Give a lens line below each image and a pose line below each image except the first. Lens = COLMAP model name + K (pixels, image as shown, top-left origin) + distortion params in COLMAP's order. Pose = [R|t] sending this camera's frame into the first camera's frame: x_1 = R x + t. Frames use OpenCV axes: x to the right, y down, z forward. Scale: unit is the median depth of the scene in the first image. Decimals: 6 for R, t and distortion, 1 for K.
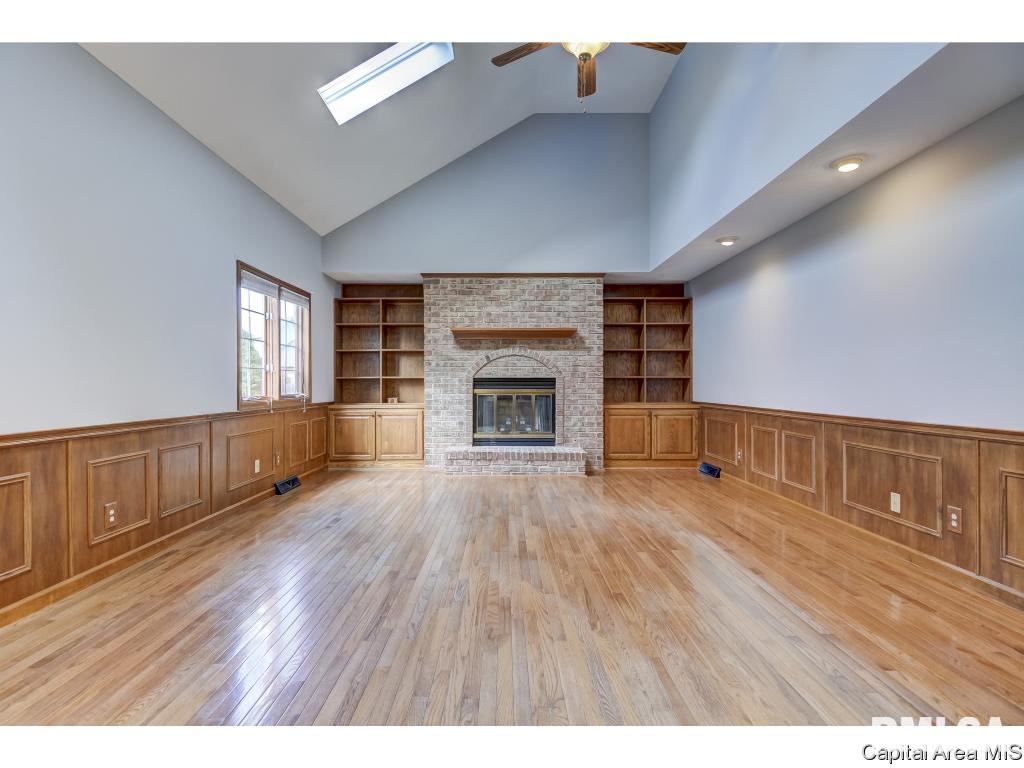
lens RADIAL K [[487.5, 0, 495.2], [0, 487.5, 380.6], [0, 0, 1]] dist [0.002321, -0.002165]
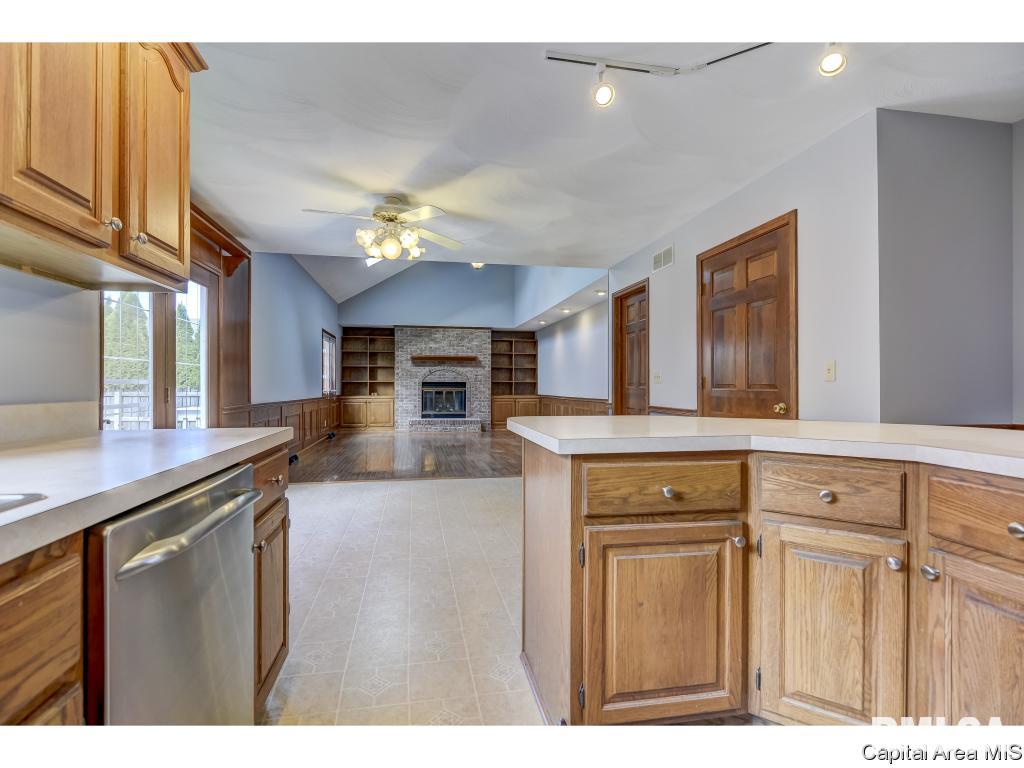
lens RADIAL K [[487.5, 0, 511.5], [0, 487.5, 383.9], [0, 0, 1]] dist [0.002321, -0.002165]
pose [[0.977520, 0.003375, 0.210817, -0.101906], [-0.003635, 0.999993, 0.000847, -0.000629], [-0.210813, -0.001594, 0.977525, -0.876108]]
